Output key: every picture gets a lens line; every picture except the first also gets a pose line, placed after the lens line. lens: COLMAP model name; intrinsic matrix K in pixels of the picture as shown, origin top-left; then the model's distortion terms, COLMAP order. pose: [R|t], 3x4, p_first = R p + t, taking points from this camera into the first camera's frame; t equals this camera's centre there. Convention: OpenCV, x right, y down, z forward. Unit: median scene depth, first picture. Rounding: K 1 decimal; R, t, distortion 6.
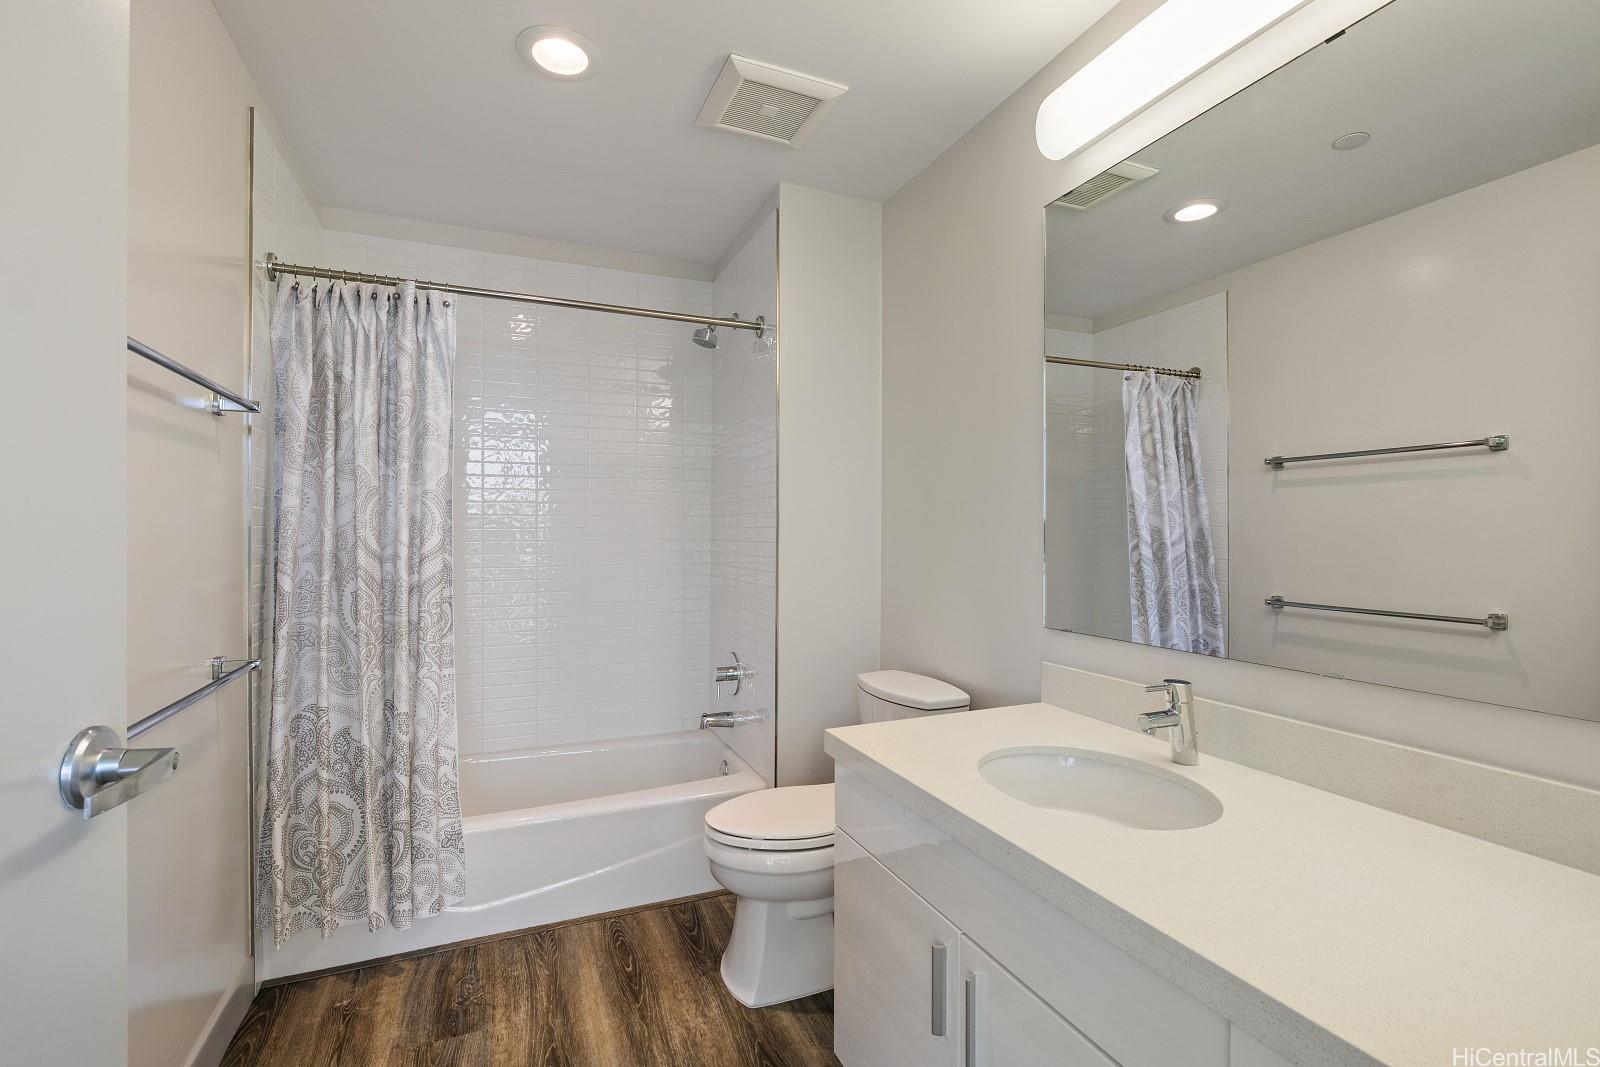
lens RADIAL K [[714.3, 0, 804.8], [0, 714.3, 535.9], [0, 0, 1]] dist [-0.005198, 0.001528]
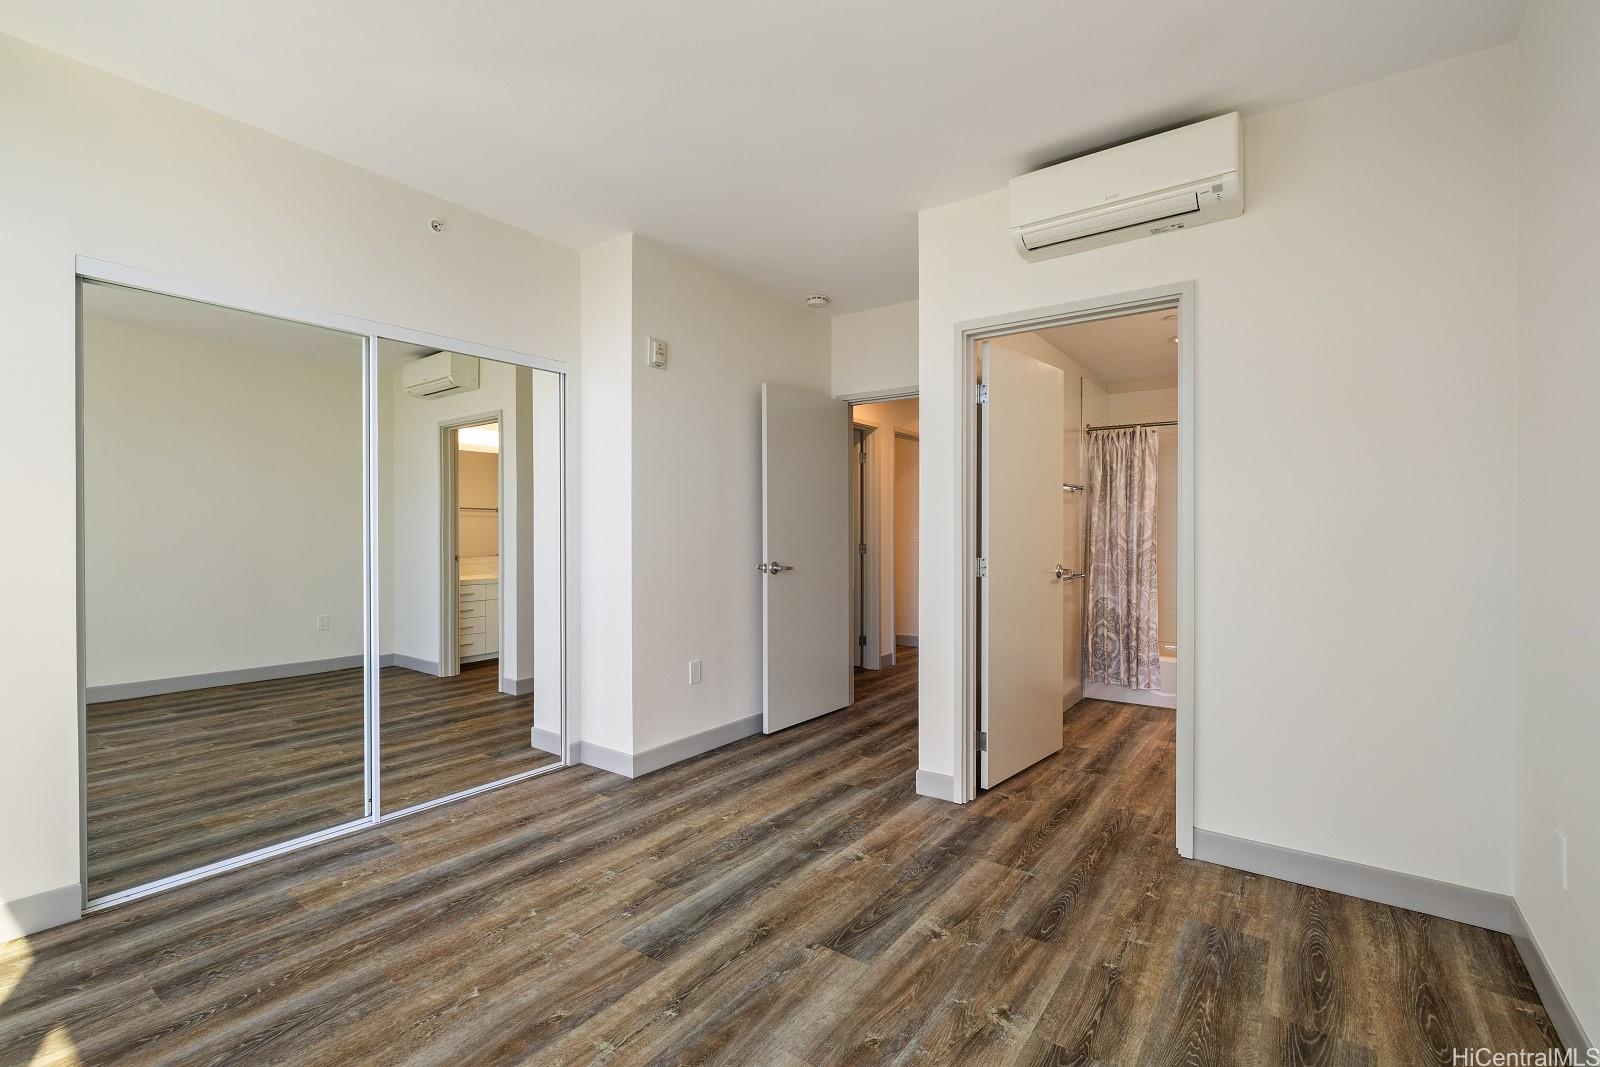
lens RADIAL K [[714.3, 0, 799.2], [0, 714.3, 529.2], [0, 0, 1]] dist [-0.005198, 0.001528]
pose [[0.512709, 0.003499, -0.858555, 0.954685], [0.001543, 0.999986, 0.004997, -0.023990], [0.858561, -0.003886, 0.512697, -1.252190]]
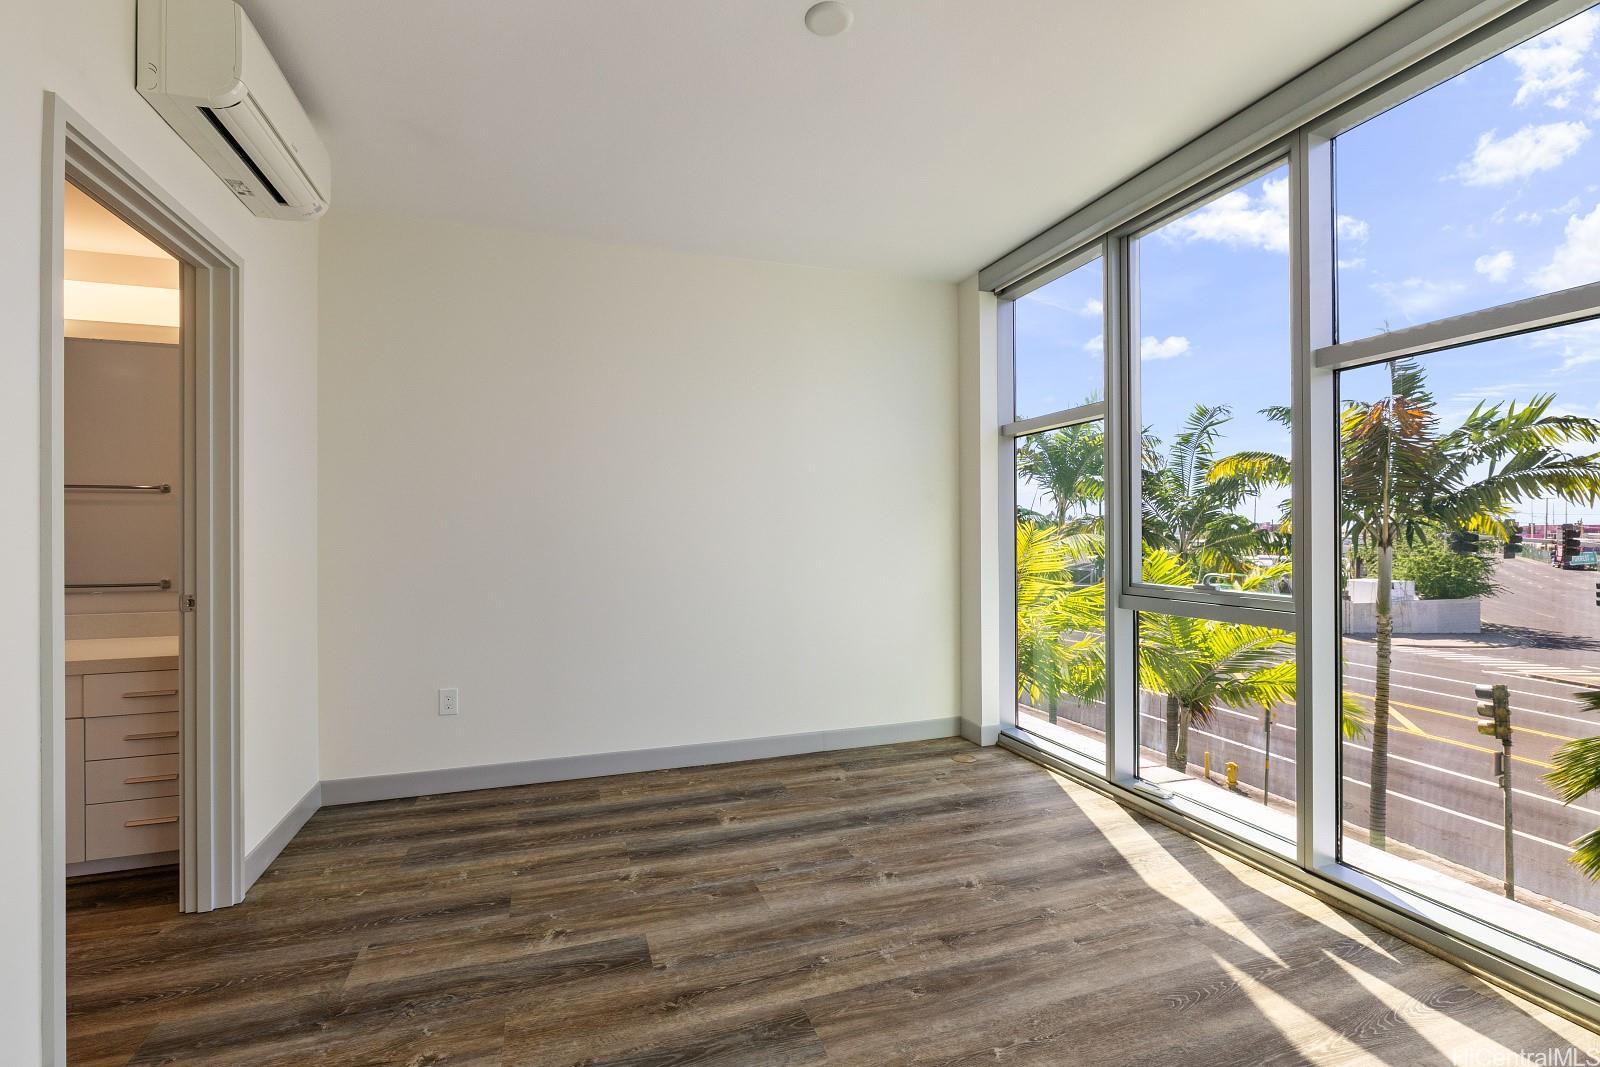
lens RADIAL K [[714.3, 0, 791.8], [0, 714.3, 534.2], [0, 0, 1]] dist [-0.005198, 0.001528]
pose [[0.074971, 0.000847, 0.997185, -2.669383], [-0.000585, 1.000000, -0.000806, -0.008041], [-0.997186, -0.000523, 0.074971, -0.689414]]
